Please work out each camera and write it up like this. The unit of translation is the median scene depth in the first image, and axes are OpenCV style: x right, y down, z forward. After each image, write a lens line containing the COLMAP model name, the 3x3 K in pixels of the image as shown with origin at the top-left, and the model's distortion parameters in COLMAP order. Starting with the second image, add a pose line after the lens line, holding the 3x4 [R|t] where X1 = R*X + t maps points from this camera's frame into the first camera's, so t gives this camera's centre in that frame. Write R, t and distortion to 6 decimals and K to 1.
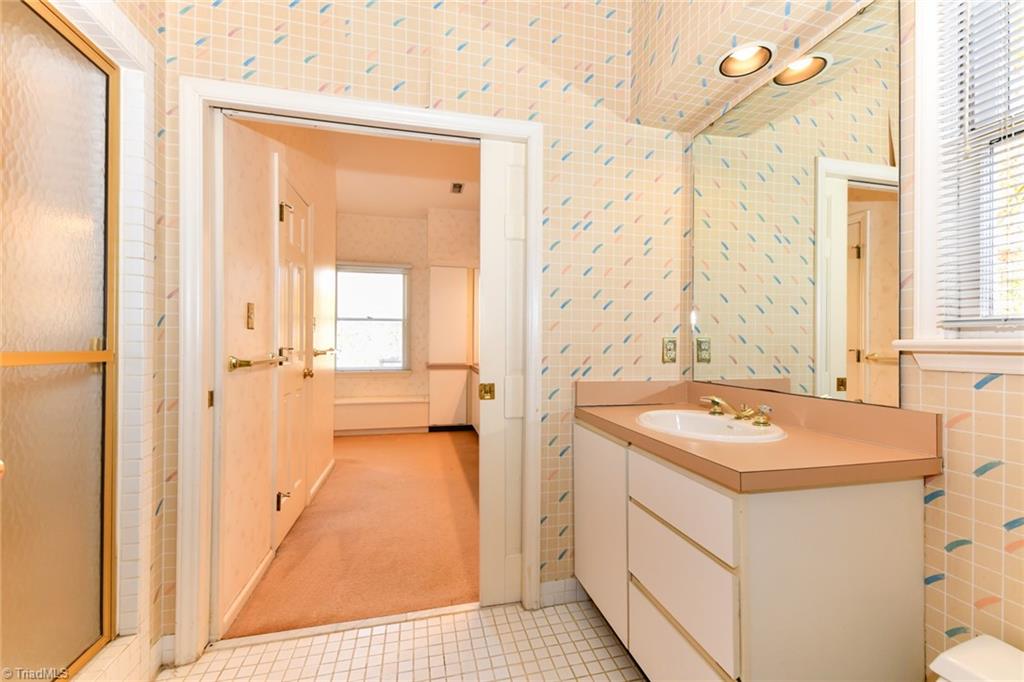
lens RADIAL K [[412.1, 0, 515.9], [0, 412.1, 339.2], [0, 0, 1]] dist [0.003811, 0.000010]
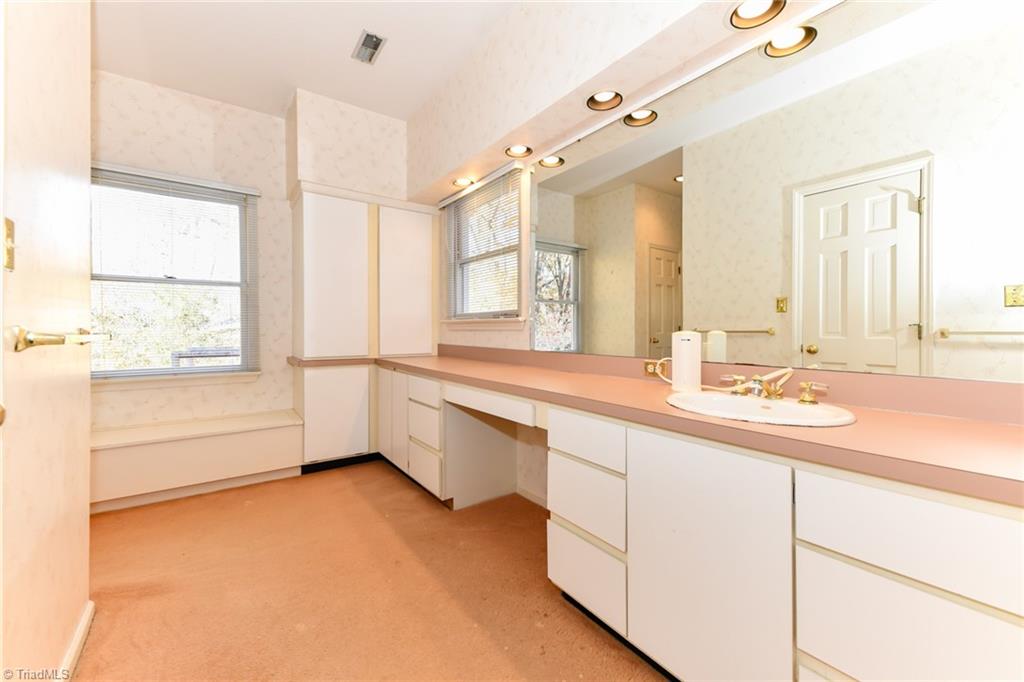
lens RADIAL K [[412.1, 0, 509.2], [0, 412.1, 333.7], [0, 0, 1]] dist [0.003811, 0.000010]
pose [[0.921967, -0.009775, 0.387144, -0.164144], [0.003257, 0.999842, 0.017488, 0.015417], [-0.387254, -0.014862, 0.921853, 0.343749]]
